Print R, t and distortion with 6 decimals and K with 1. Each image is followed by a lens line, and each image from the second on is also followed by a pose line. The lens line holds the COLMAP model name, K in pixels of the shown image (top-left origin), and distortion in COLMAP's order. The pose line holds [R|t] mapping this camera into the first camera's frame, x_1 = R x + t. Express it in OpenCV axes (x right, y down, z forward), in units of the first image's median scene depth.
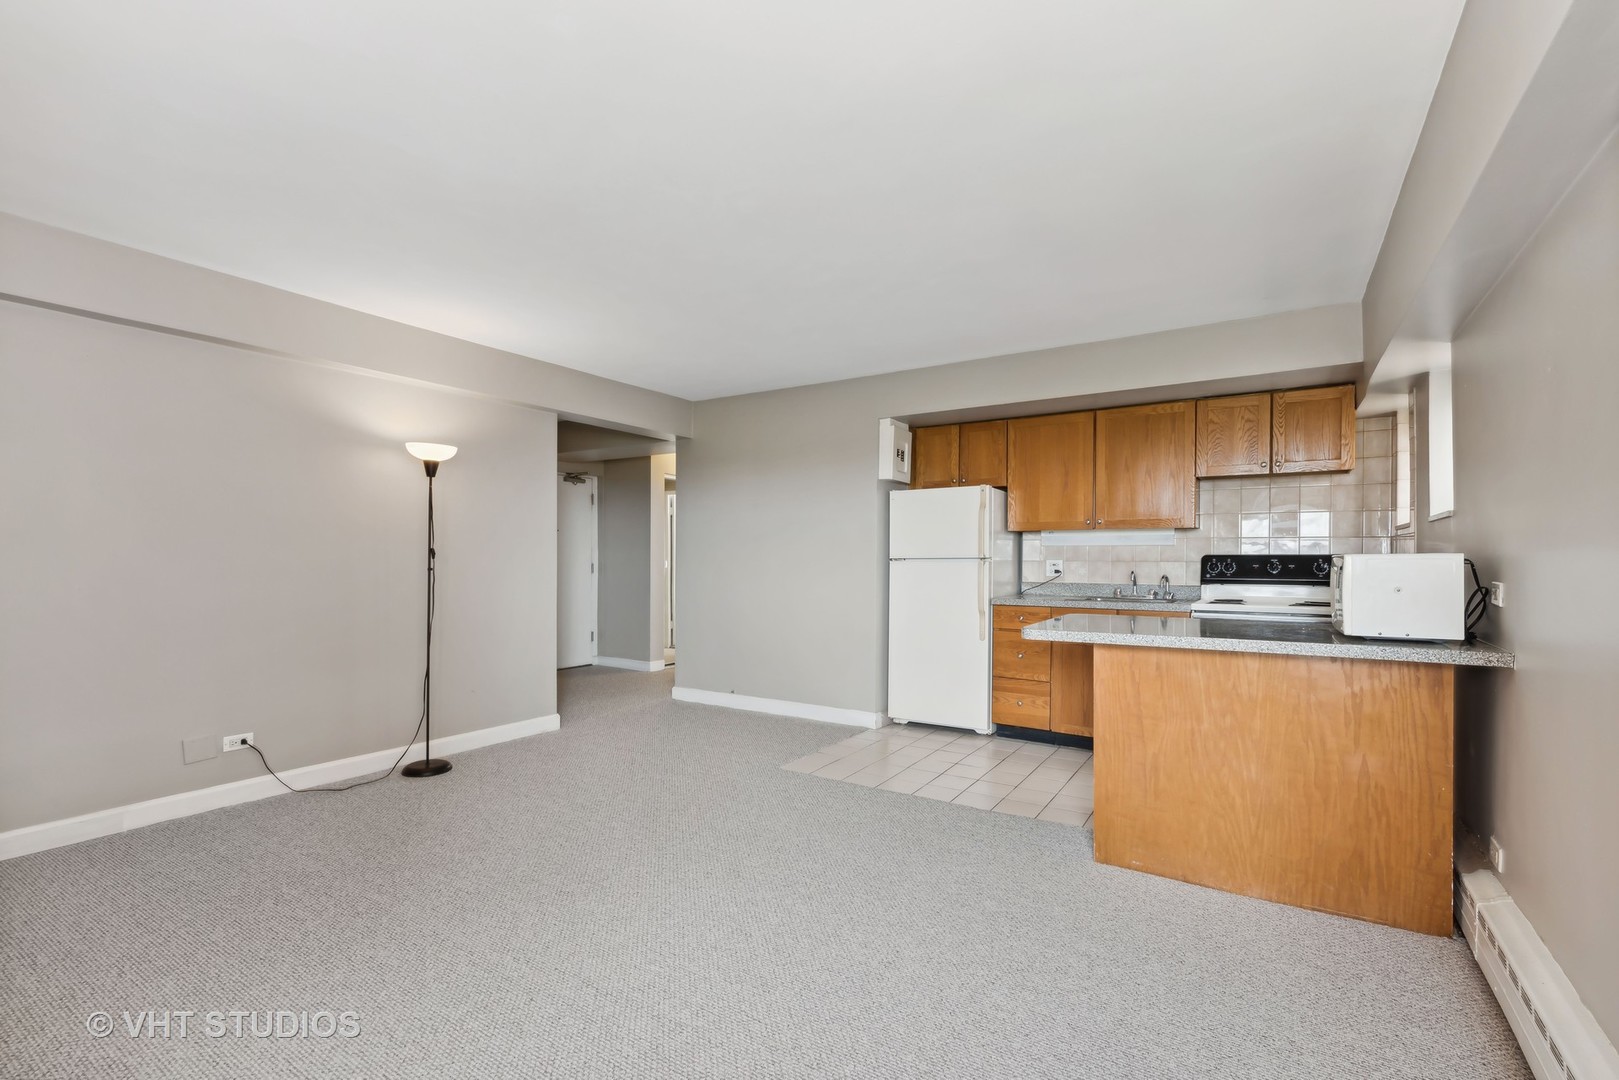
lens RADIAL K [[703.1, 0, 835.5], [0, 703.1, 557.3], [0, 0, 1]] dist [-0.001549, 0.000548]
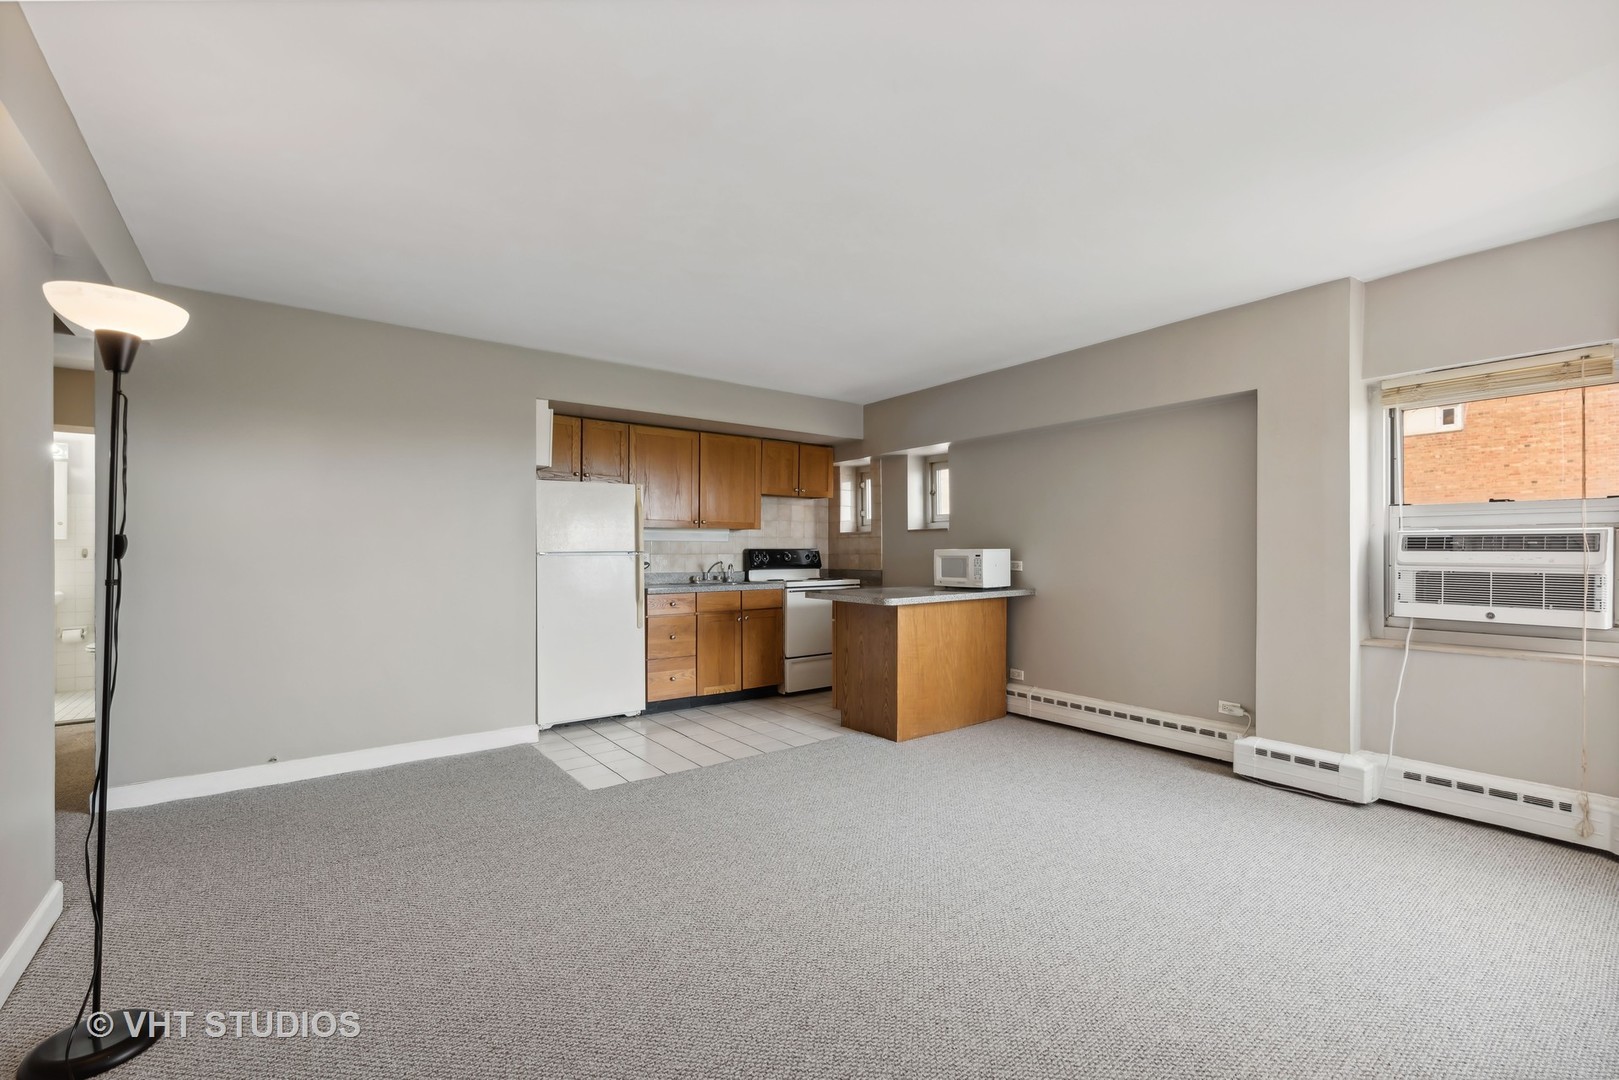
lens RADIAL K [[703.1, 0, 818.4], [0, 703.1, 551.5], [0, 0, 1]] dist [-0.001549, 0.000548]
pose [[0.345713, -0.003559, 0.938333, -0.777138], [0.000841, 0.999994, 0.003483, -0.002806], [-0.938340, -0.000415, 0.345714, 0.406925]]
